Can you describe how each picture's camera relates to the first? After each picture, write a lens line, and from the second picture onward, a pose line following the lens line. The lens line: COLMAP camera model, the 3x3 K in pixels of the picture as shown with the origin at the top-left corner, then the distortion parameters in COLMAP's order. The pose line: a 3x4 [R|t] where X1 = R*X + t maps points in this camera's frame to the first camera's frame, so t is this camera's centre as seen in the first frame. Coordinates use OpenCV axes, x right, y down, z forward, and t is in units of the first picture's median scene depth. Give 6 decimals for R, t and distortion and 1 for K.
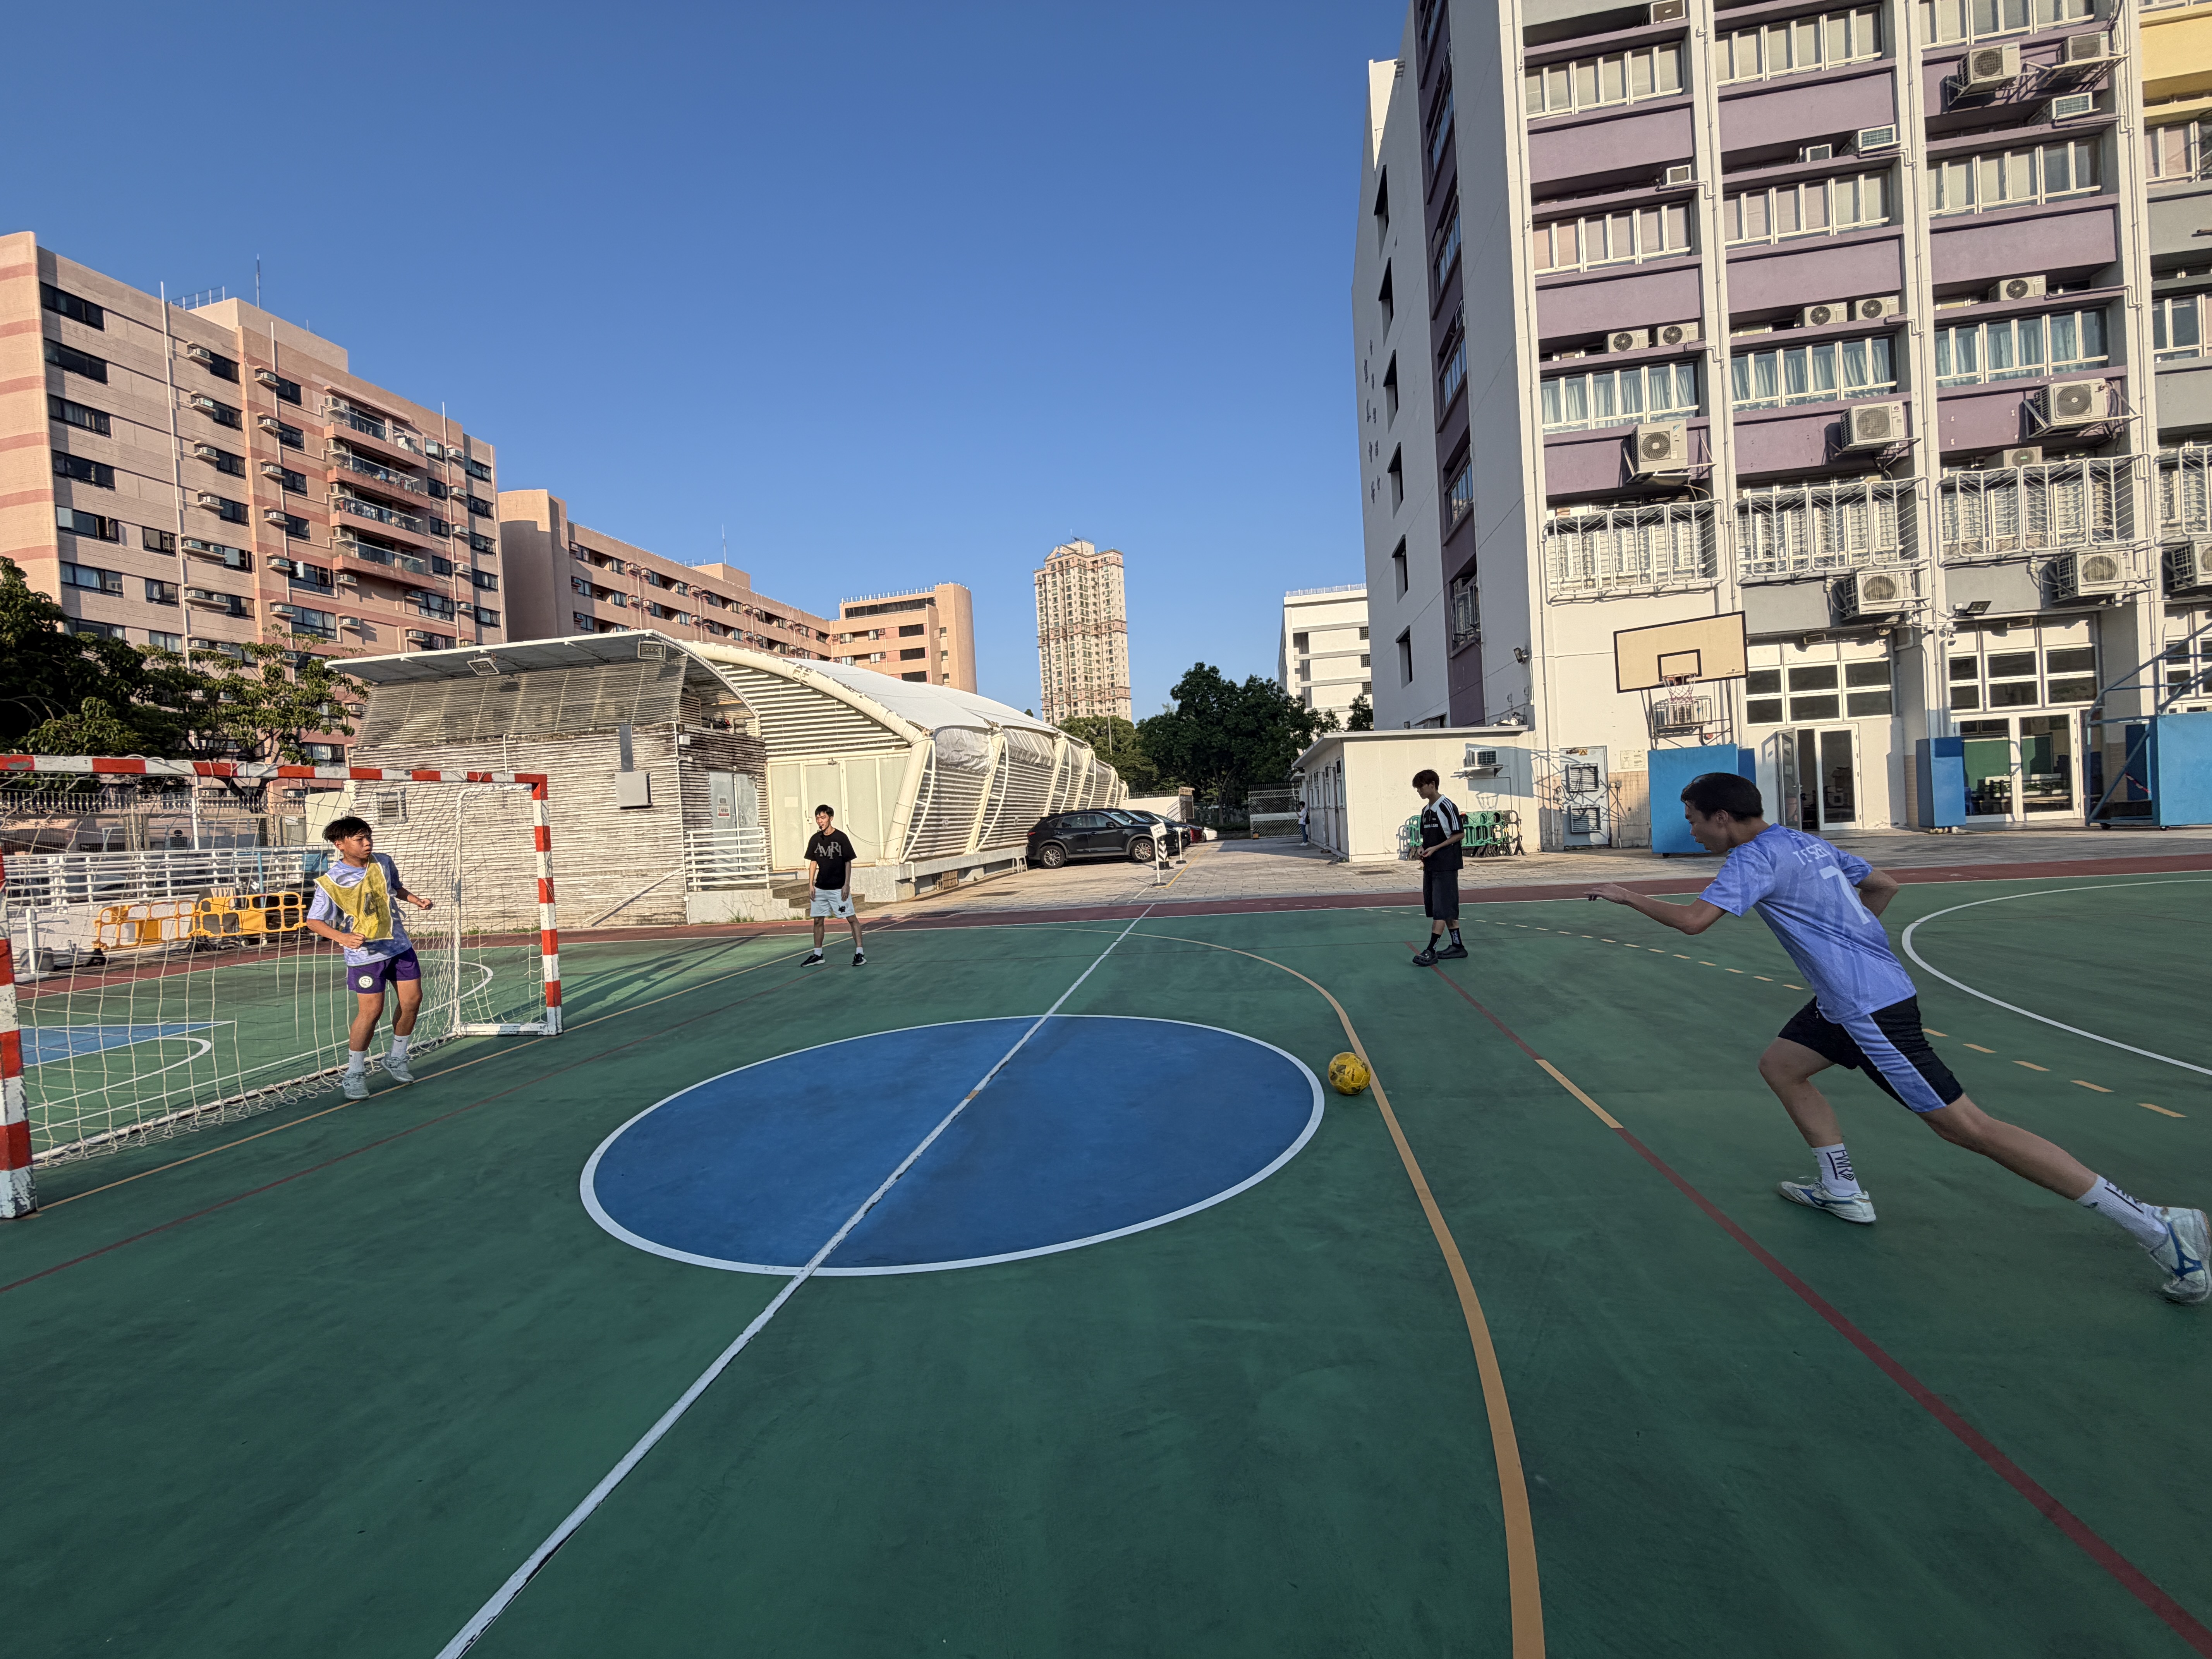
lens RADIAL K [[887.3, 0, 1098.0], [0, 887.3, 830.0], [0, 0, 1]] dist [0.000762, -0.000592]
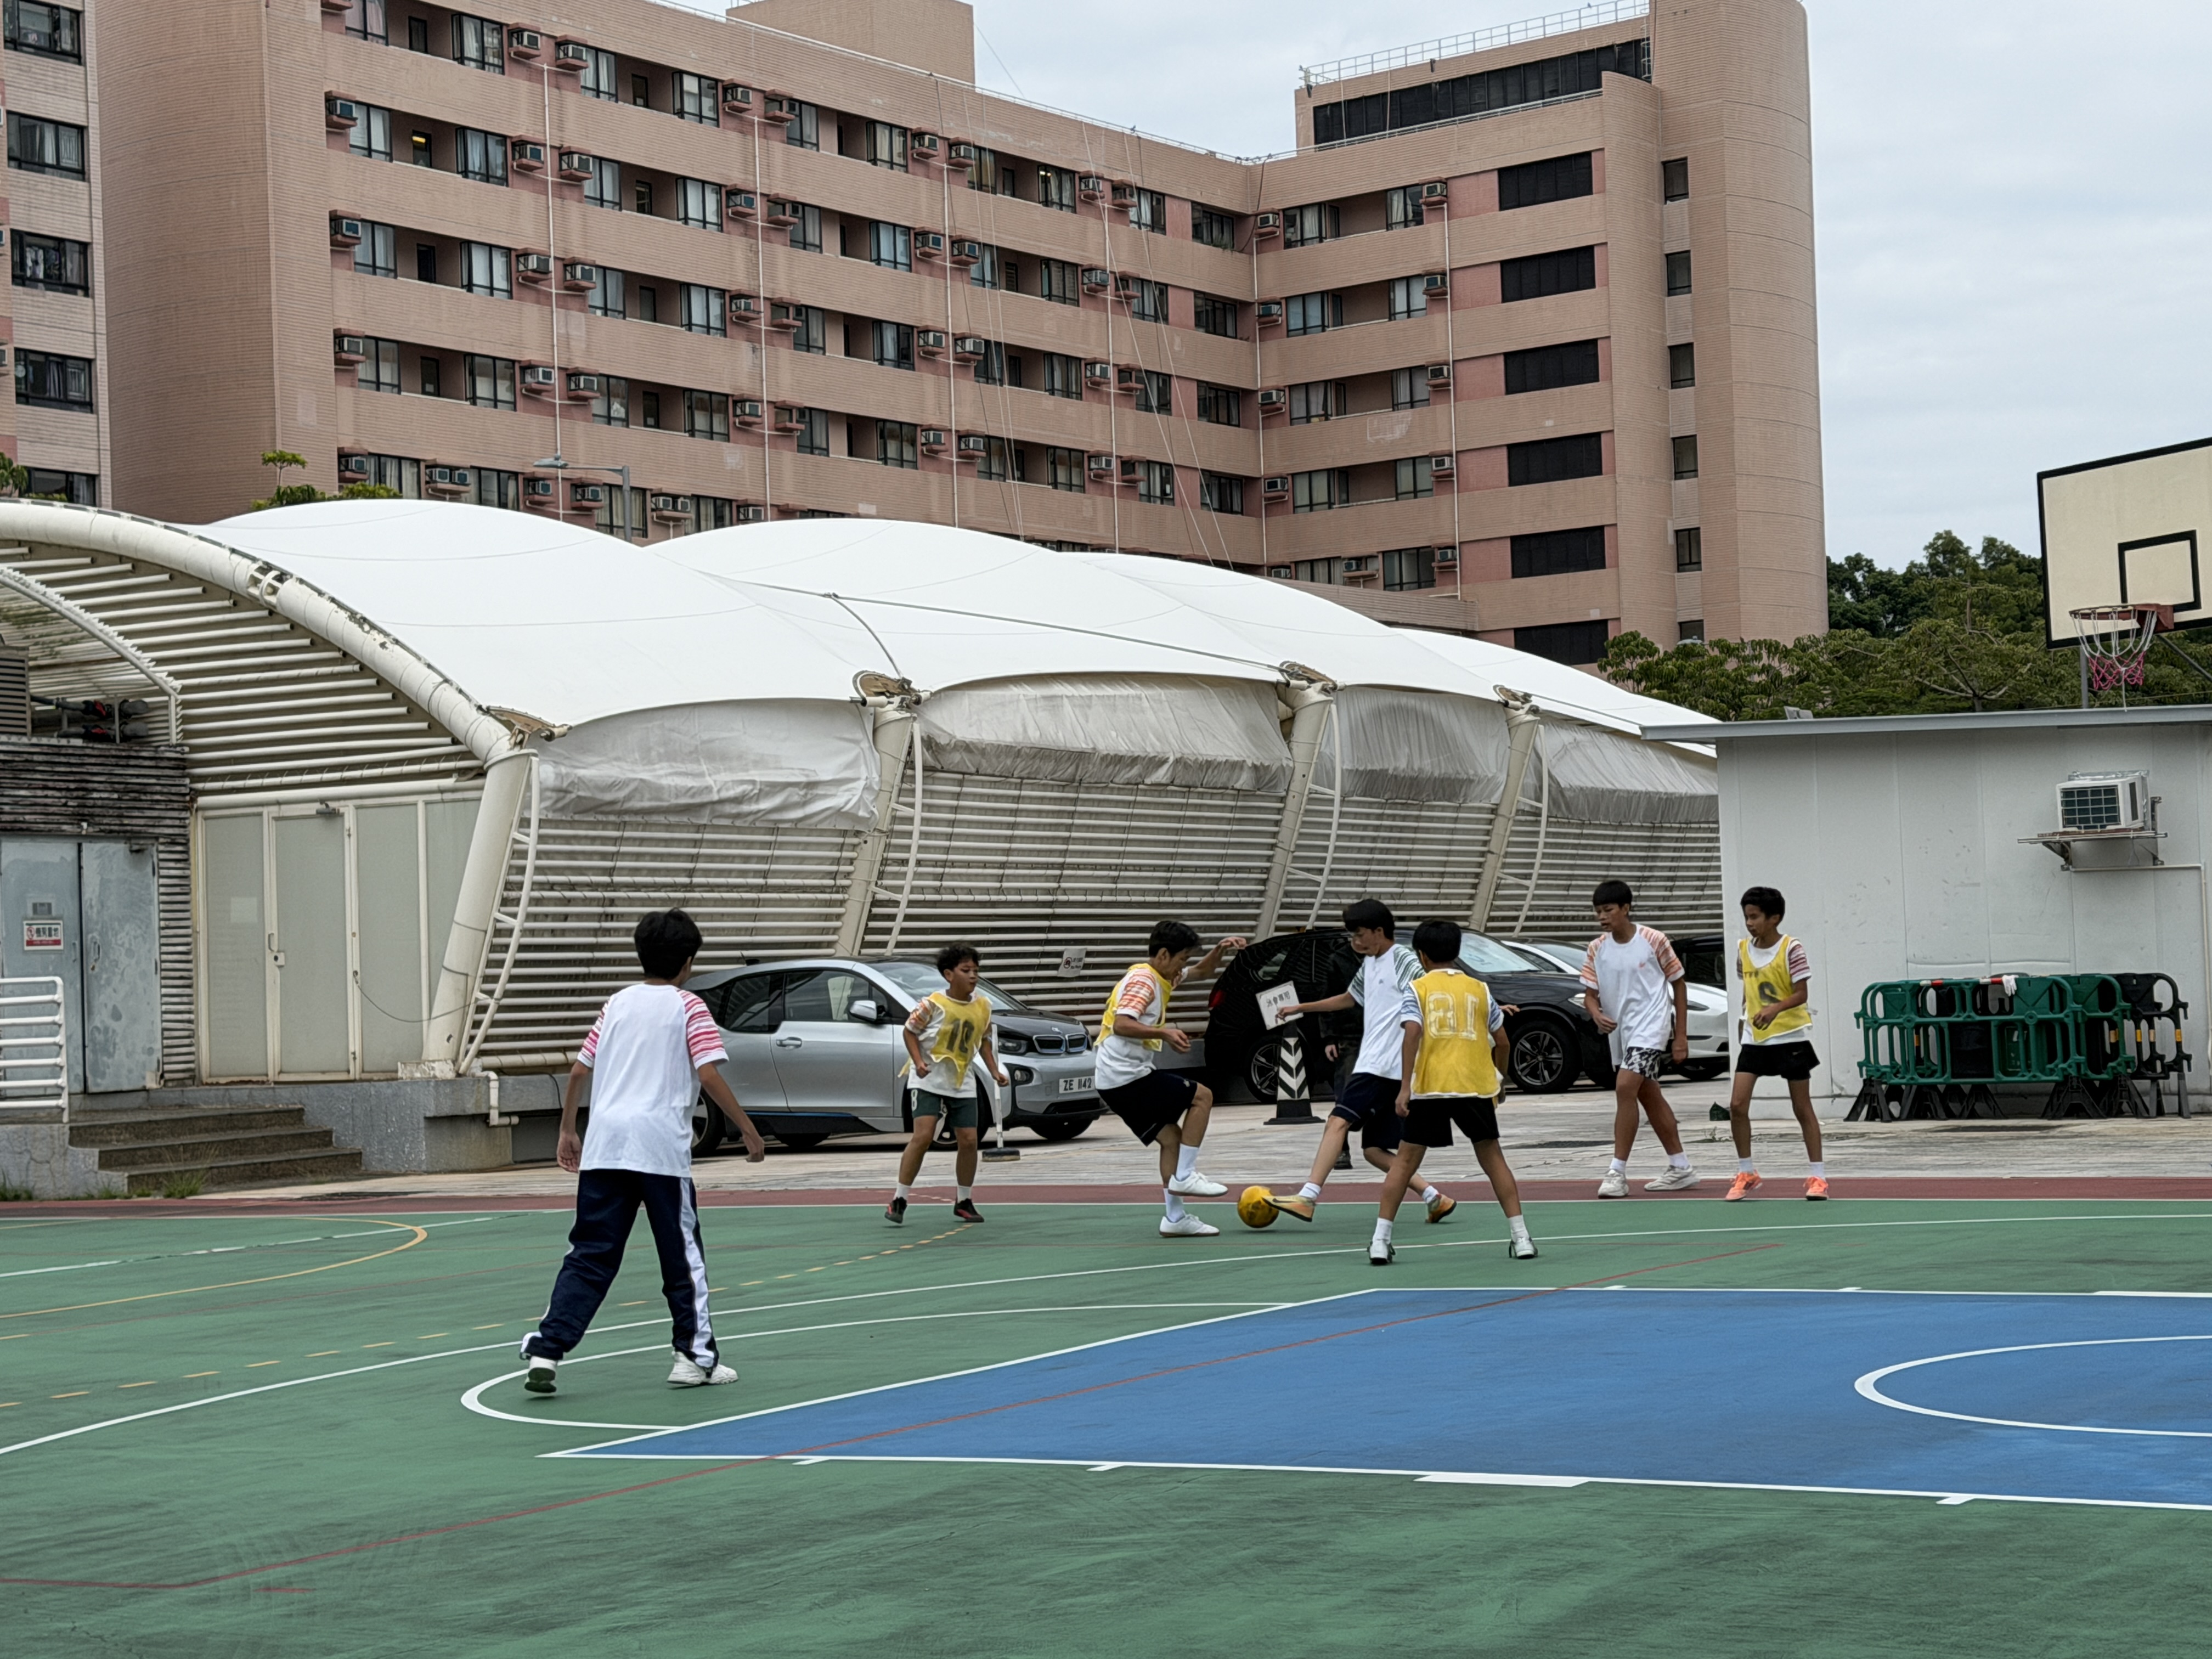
lens RADIAL K [[3923.3, 0, 1108.1], [0, 3923.3, 834.8], [0, 0, 1]] dist [0.176081, 0.000000]
pose [[0.920738, 0.008612, -0.390087, 0.705910], [-0.021580, 0.999350, -0.028874, -0.023358], [0.389584, 0.035004, 0.920325, -0.474076]]
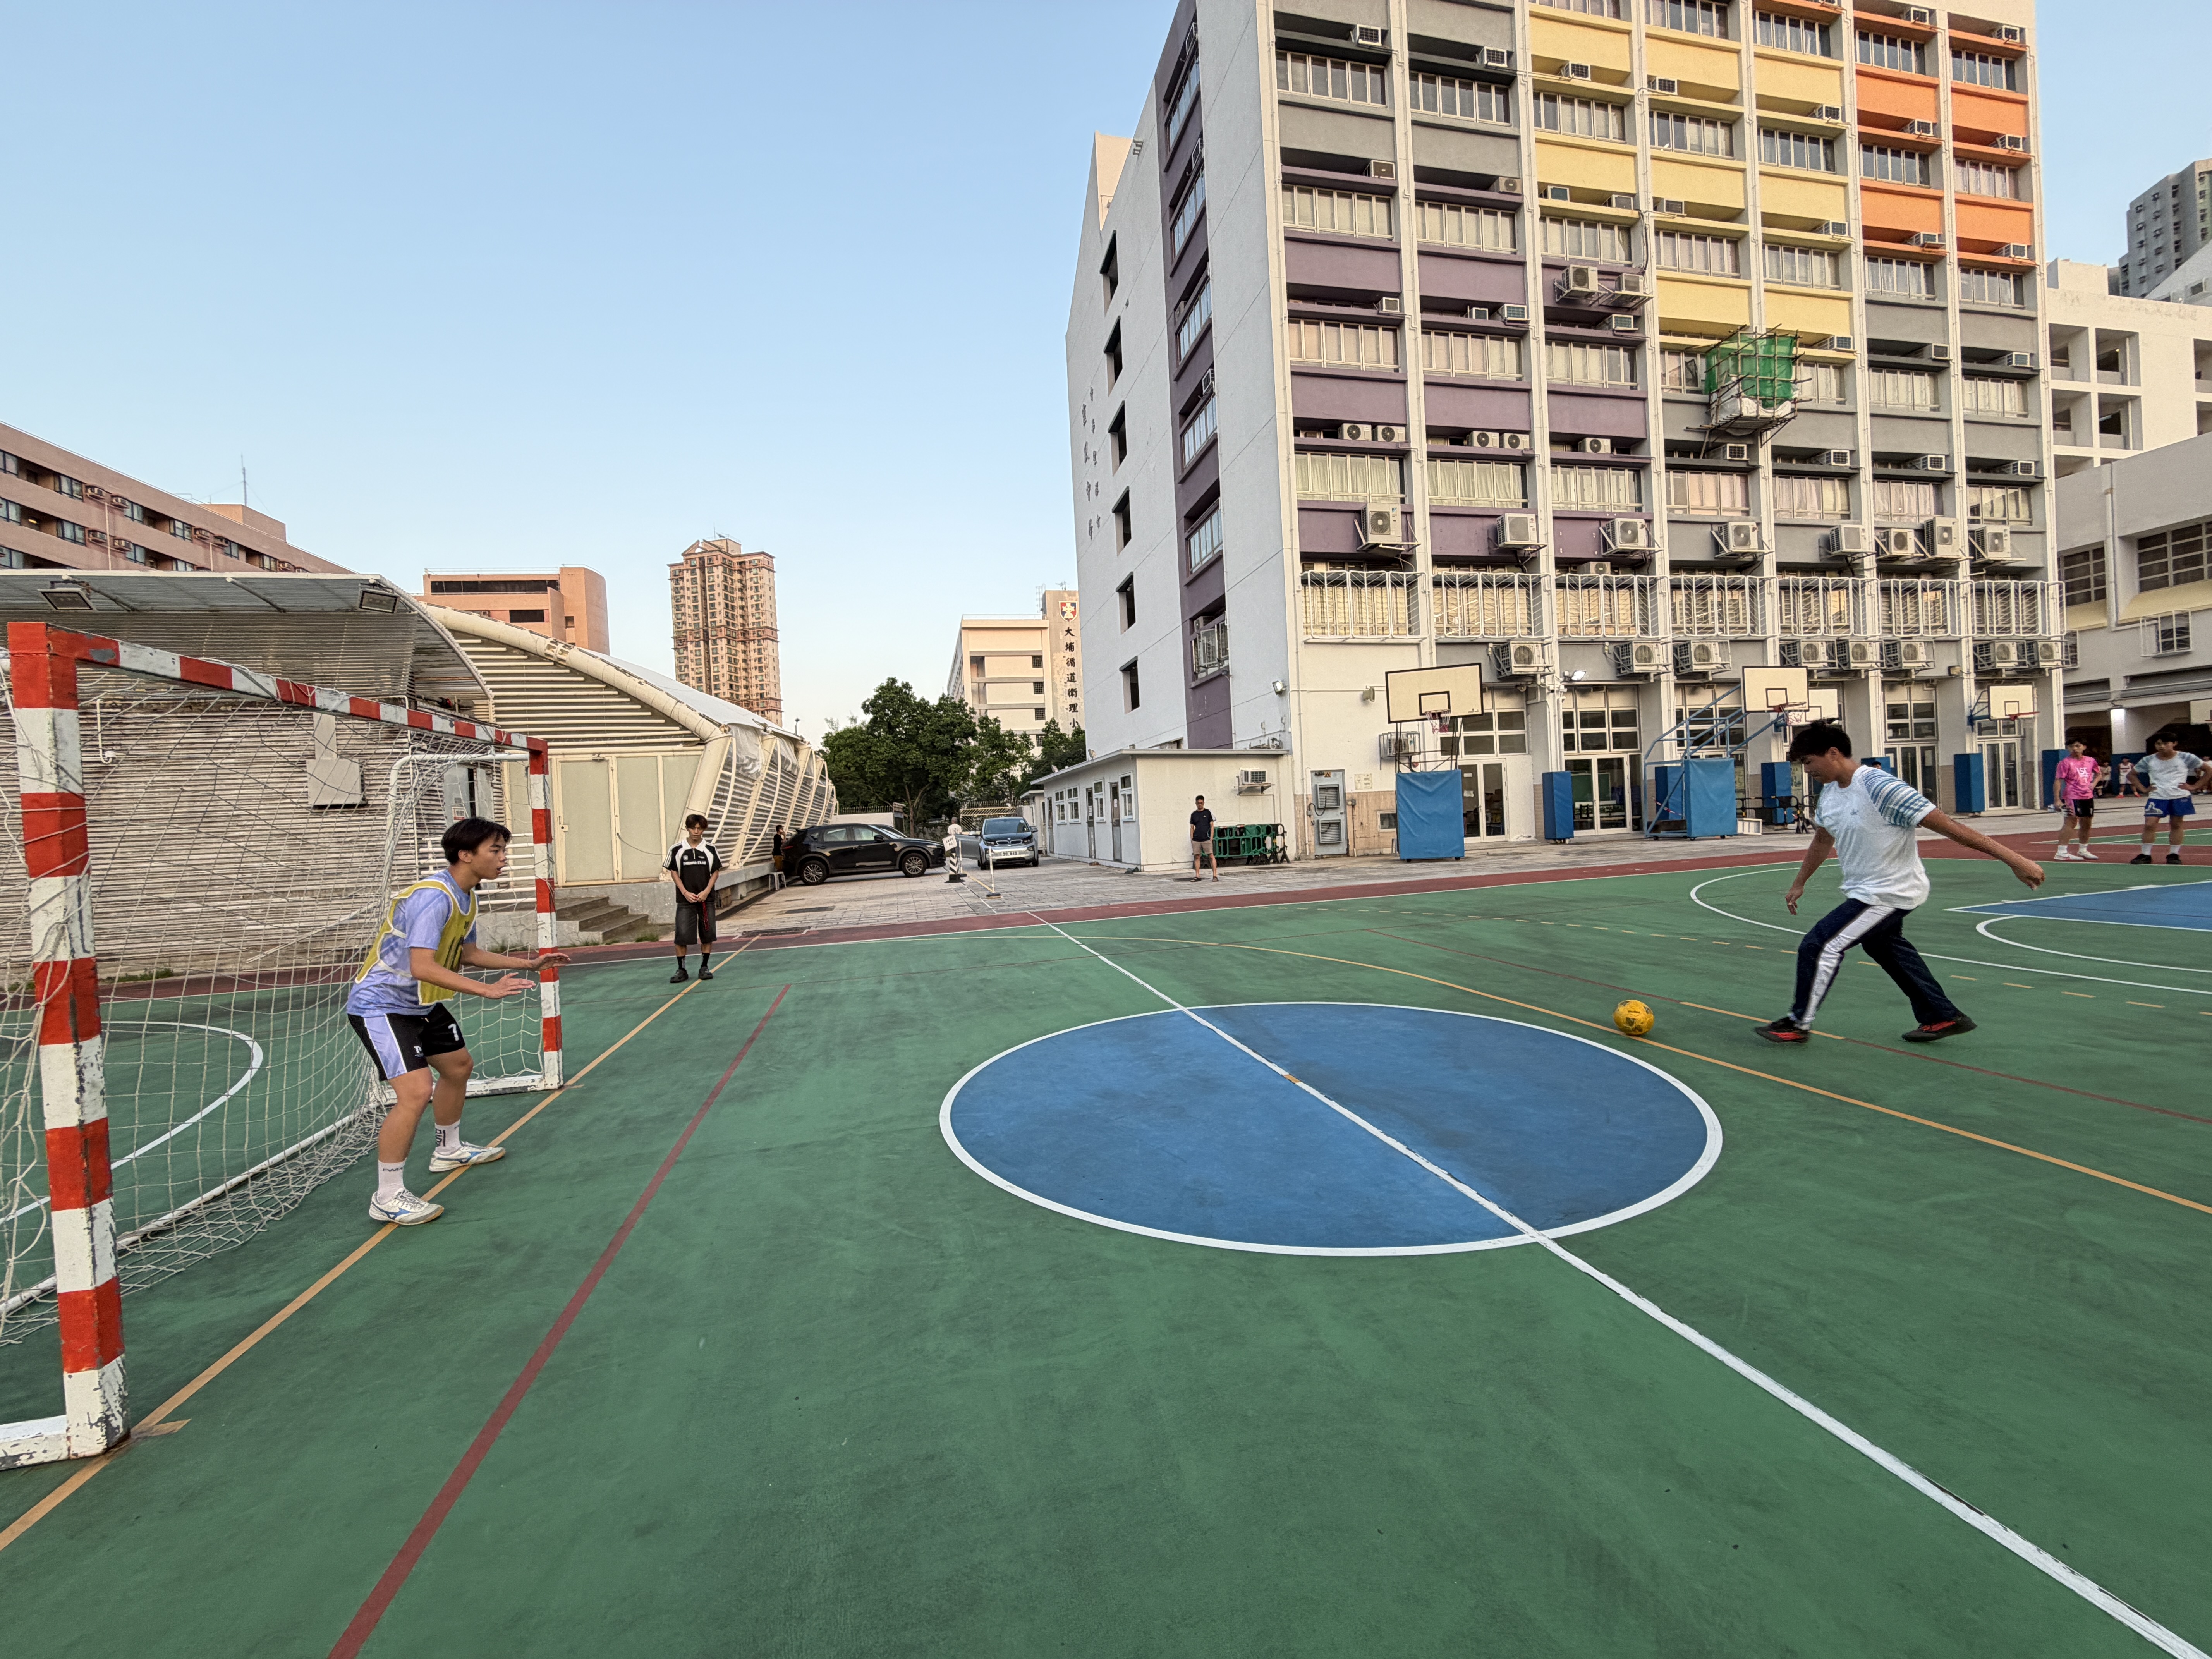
lens RADIAL K [[887.3, 0, 1103.1], [0, 887.3, 830.7], [0, 0, 1]] dist [0.000762, -0.000592]
pose [[0.921846, 0.006085, 0.387509, -0.186234], [0.003106, 0.999729, -0.023087, 0.012615], [-0.387544, 0.022486, 0.921577, 0.046457]]
